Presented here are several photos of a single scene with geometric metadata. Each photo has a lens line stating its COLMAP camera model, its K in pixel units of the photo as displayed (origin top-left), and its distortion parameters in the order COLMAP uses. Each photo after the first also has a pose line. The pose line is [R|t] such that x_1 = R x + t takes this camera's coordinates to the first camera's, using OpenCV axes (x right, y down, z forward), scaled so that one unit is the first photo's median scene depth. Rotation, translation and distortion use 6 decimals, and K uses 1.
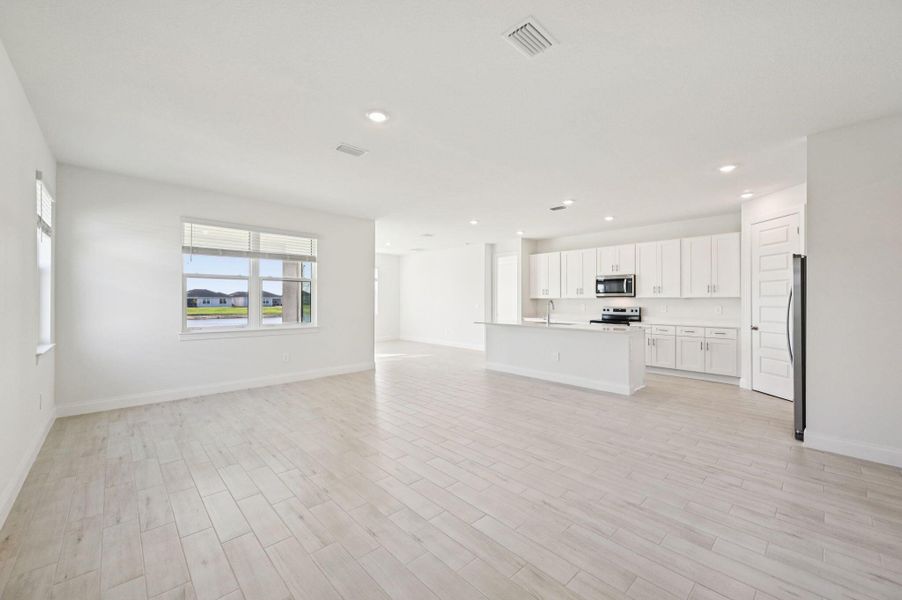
lens RADIAL K [[351.7, 0, 448.5], [0, 351.7, 297.8], [0, 0, 1]] dist [-0.002124, -0.000258]
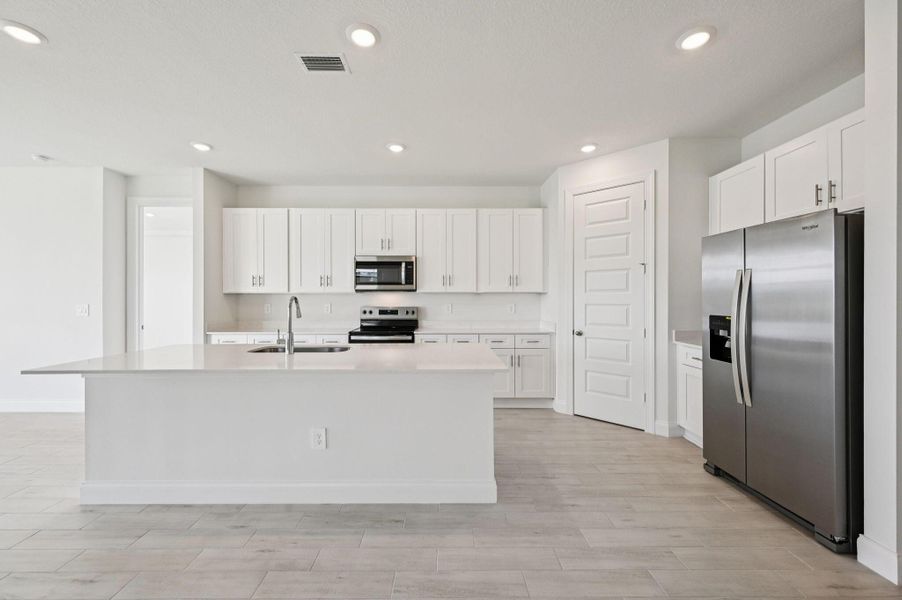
lens RADIAL K [[351.7, 0, 448.5], [0, 351.7, 297.8], [0, 0, 1]] dist [-0.002124, -0.000258]
pose [[0.673379, -0.002522, 0.739293, 0.095221], [-0.003384, 0.999973, 0.006494, 0.005282], [-0.739290, -0.006874, 0.673352, 0.526989]]
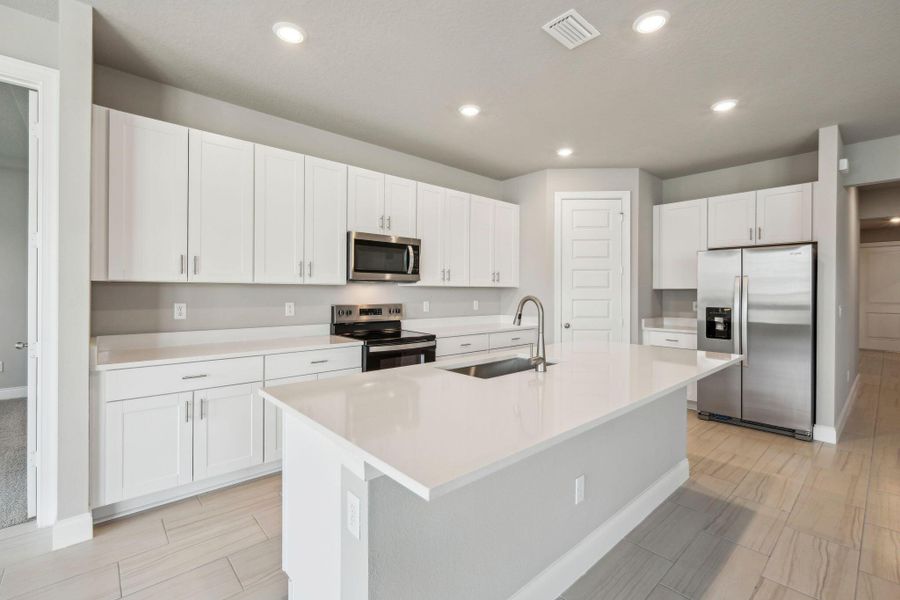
lens RADIAL K [[401.7, 0, 449.3], [0, 401.7, 290.3], [0, 0, 1]] dist [0.001442, 0.000362]
pose [[0.019662, -0.000967, 0.999806, -0.053153], [-0.015117, 0.999885, 0.001264, 0.004877], [-0.999692, -0.015138, 0.019645, 0.948659]]
